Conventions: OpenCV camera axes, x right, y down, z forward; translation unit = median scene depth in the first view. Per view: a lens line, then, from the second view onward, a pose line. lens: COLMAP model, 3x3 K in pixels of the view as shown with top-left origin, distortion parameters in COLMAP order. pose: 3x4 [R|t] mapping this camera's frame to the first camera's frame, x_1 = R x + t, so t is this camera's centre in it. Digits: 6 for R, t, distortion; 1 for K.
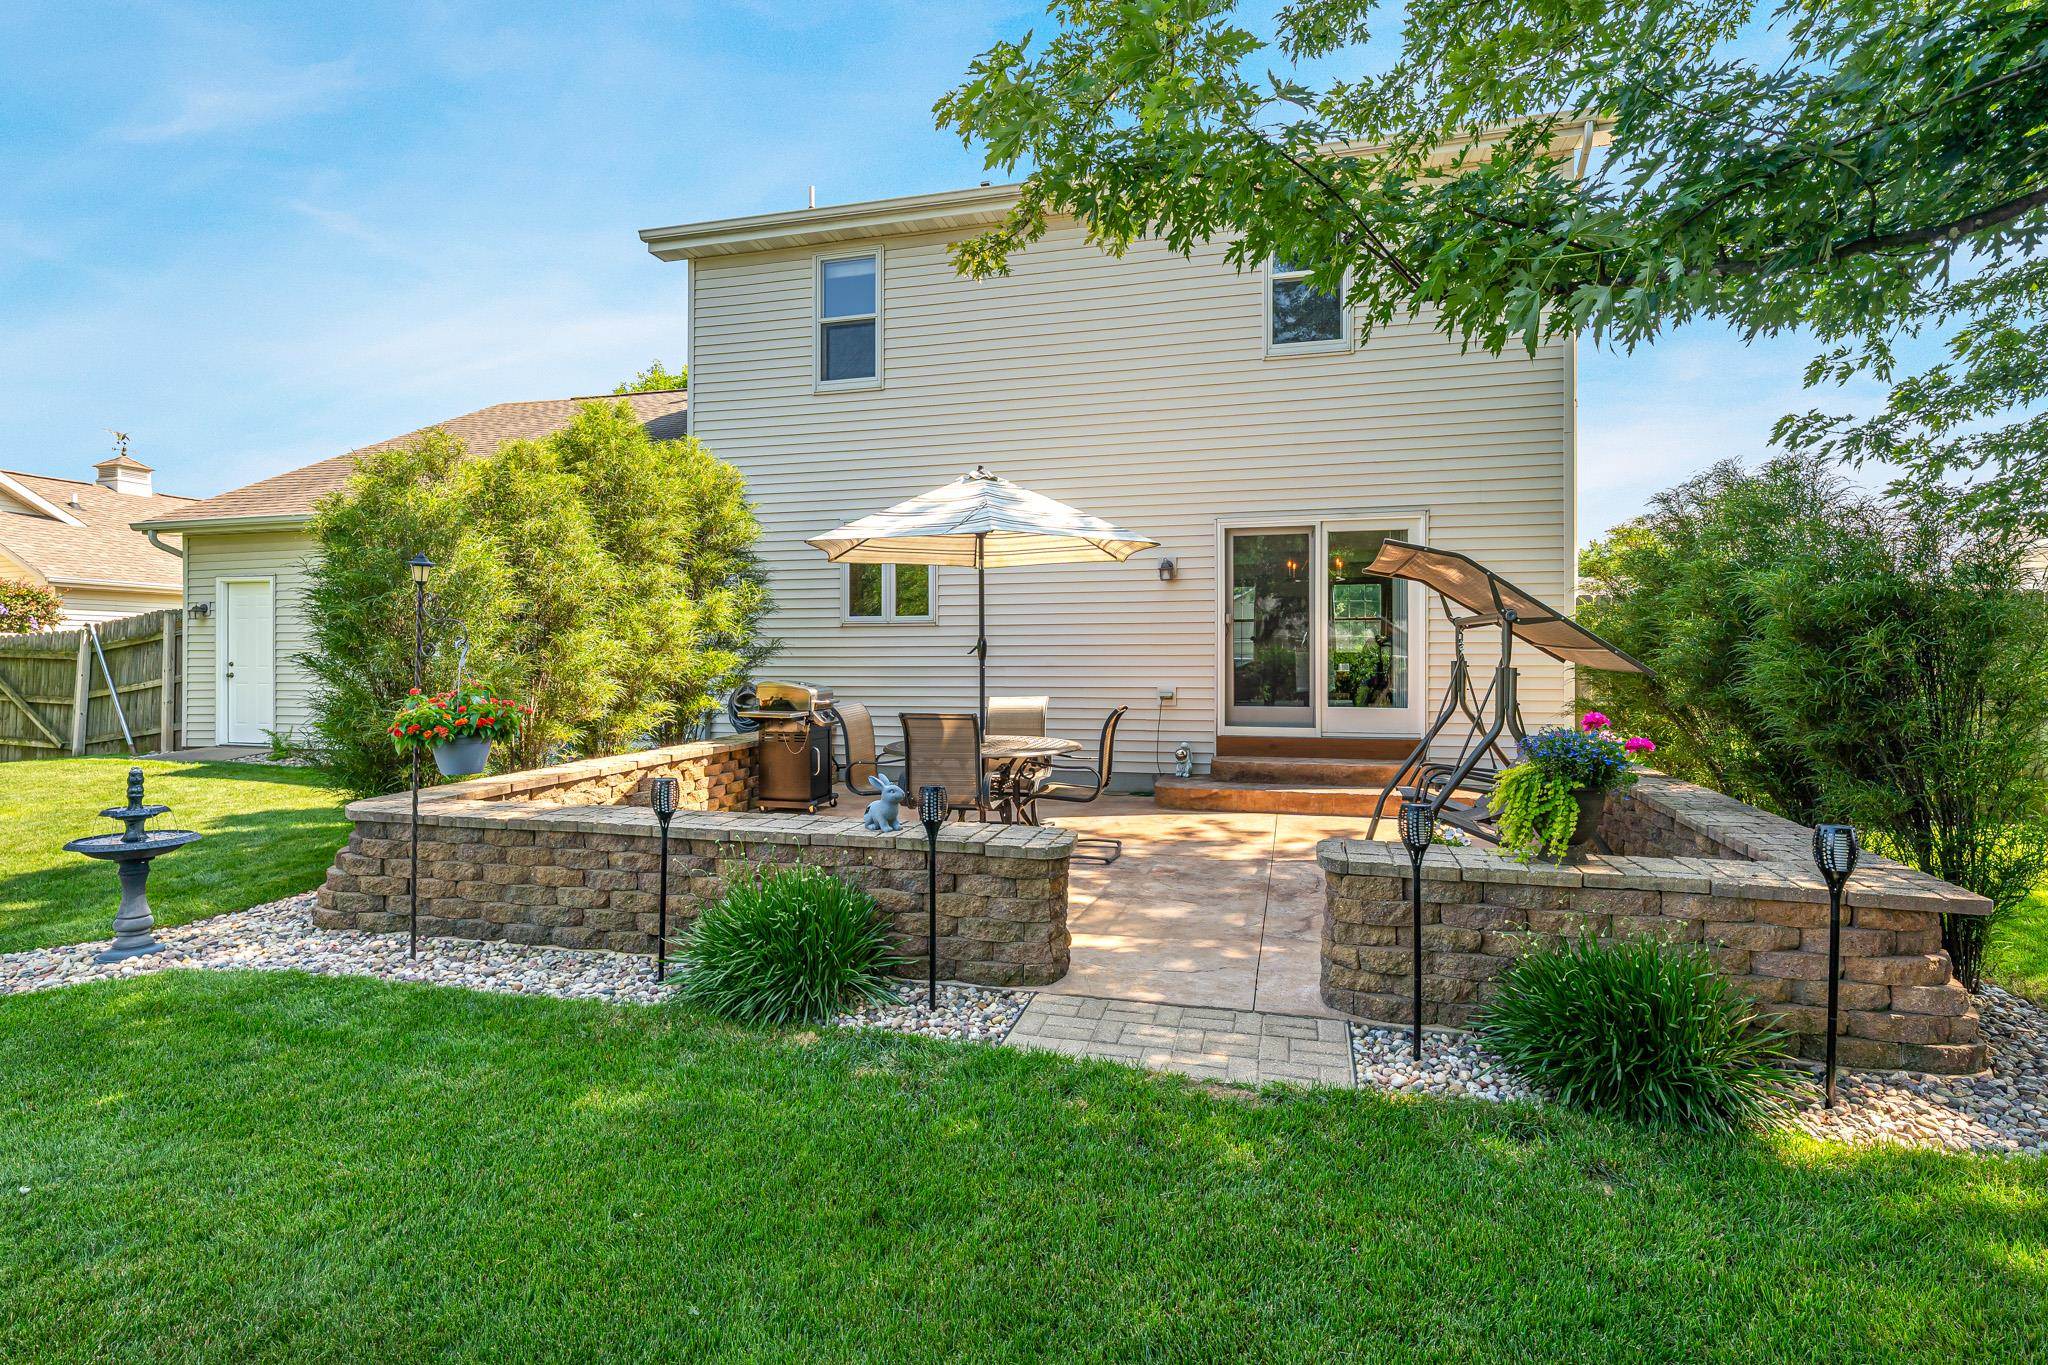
lens RADIAL K [[1015.7, 0, 1026.4], [0, 1015.7, 665.0], [0, 0, 1]] dist [0.001483, 0.000412]
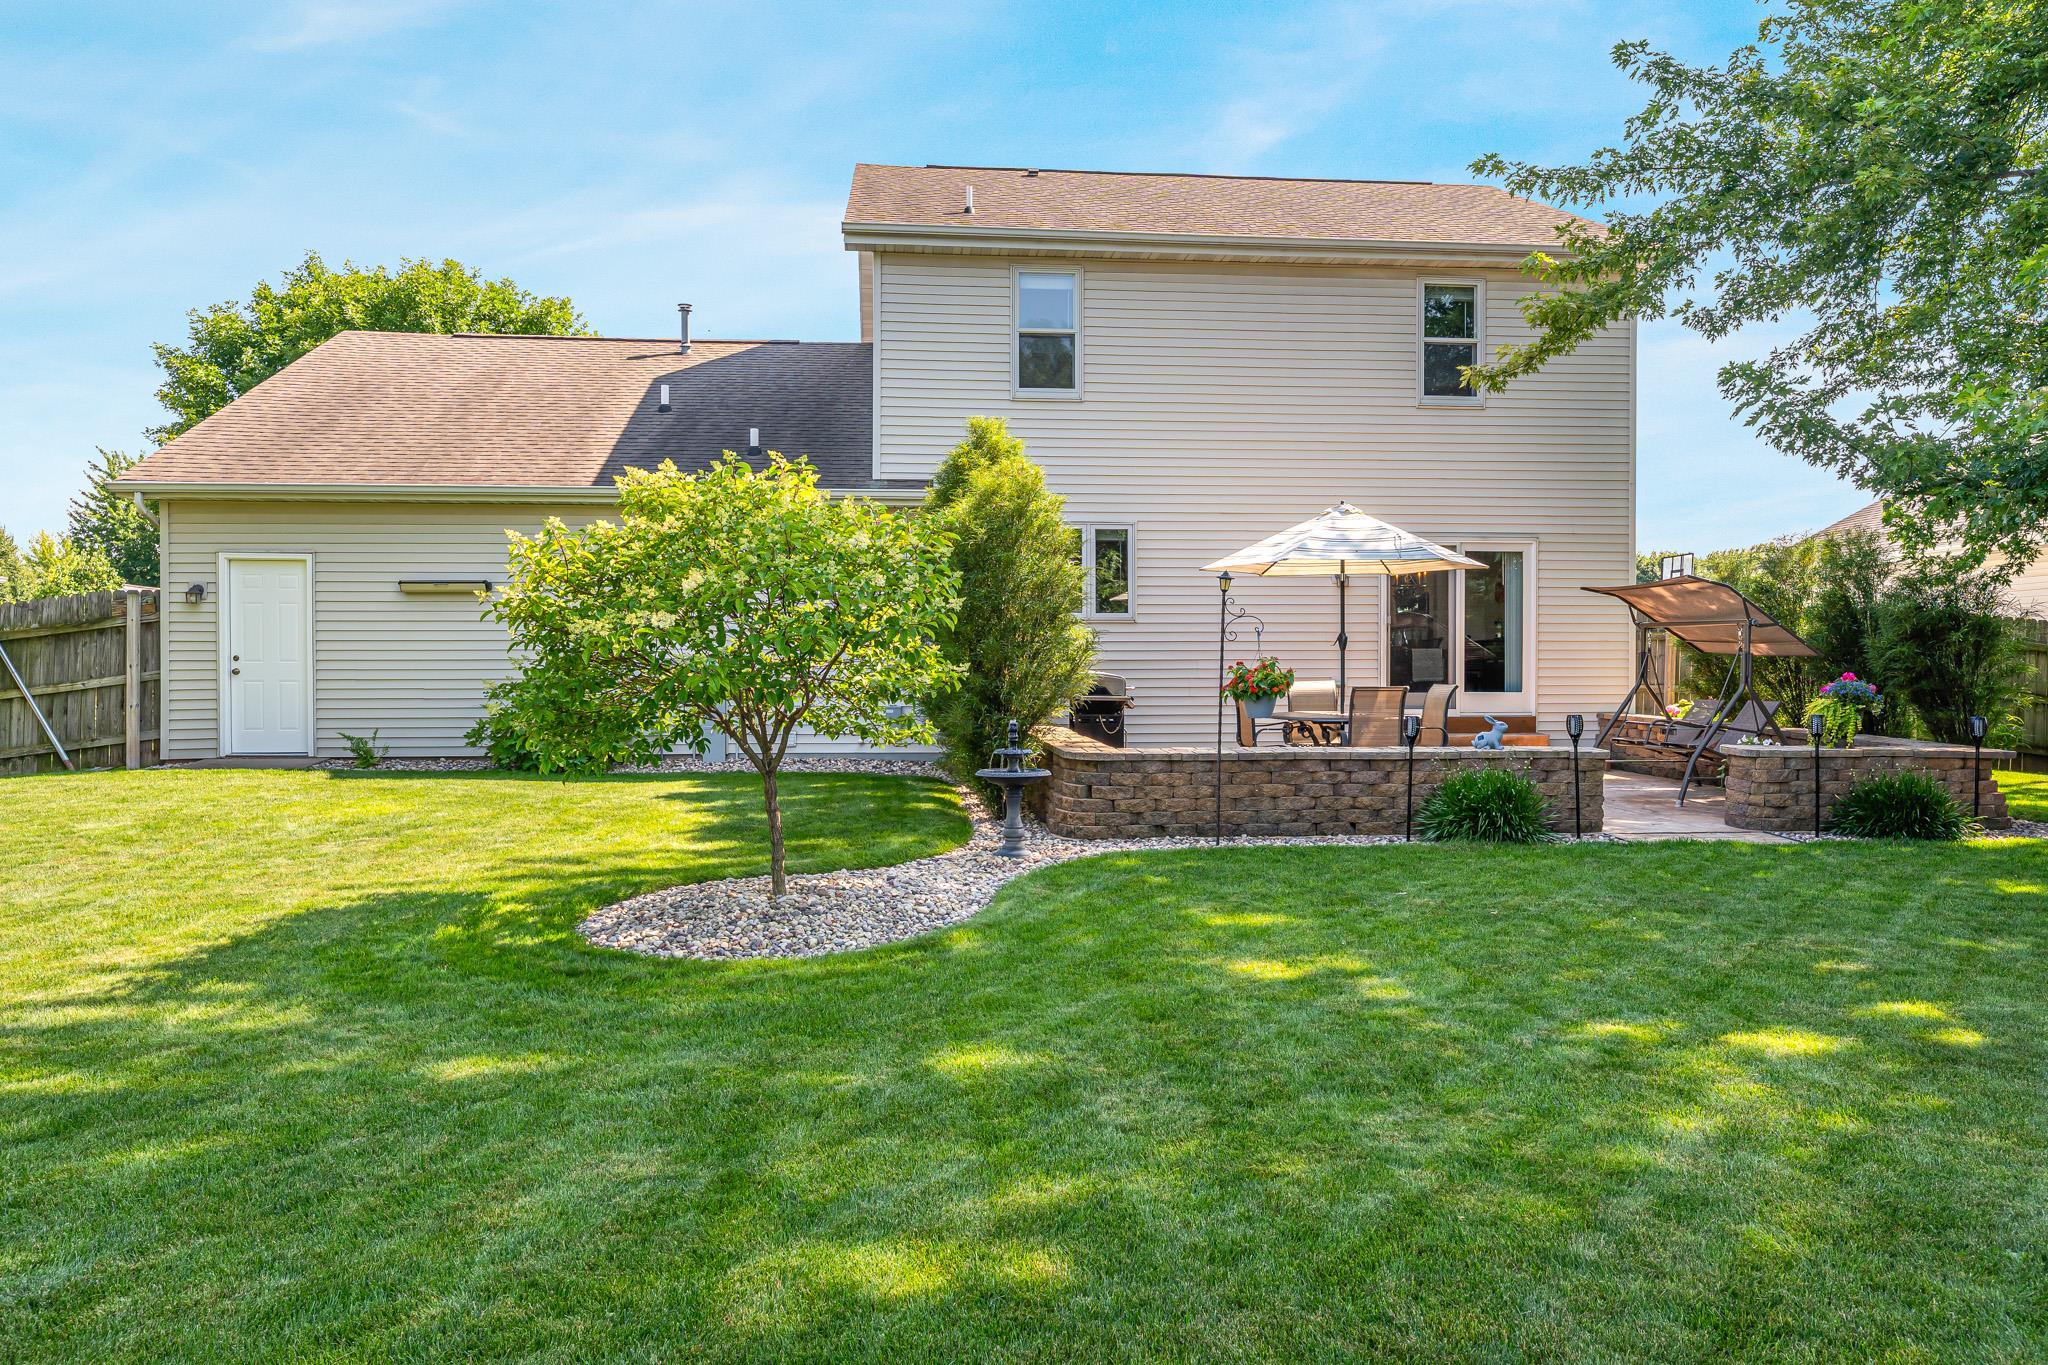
lens RADIAL K [[1432.0, 0, 1031.0], [0, 1432.0, 678.1], [0, 0, 1]] dist [-0.004614, 0.000738]
pose [[0.932520, -0.001040, 0.361117, -0.843532], [0.001757, 0.999997, -0.001656, 0.026025], [-0.361114, 0.002178, 0.932519, -0.442190]]
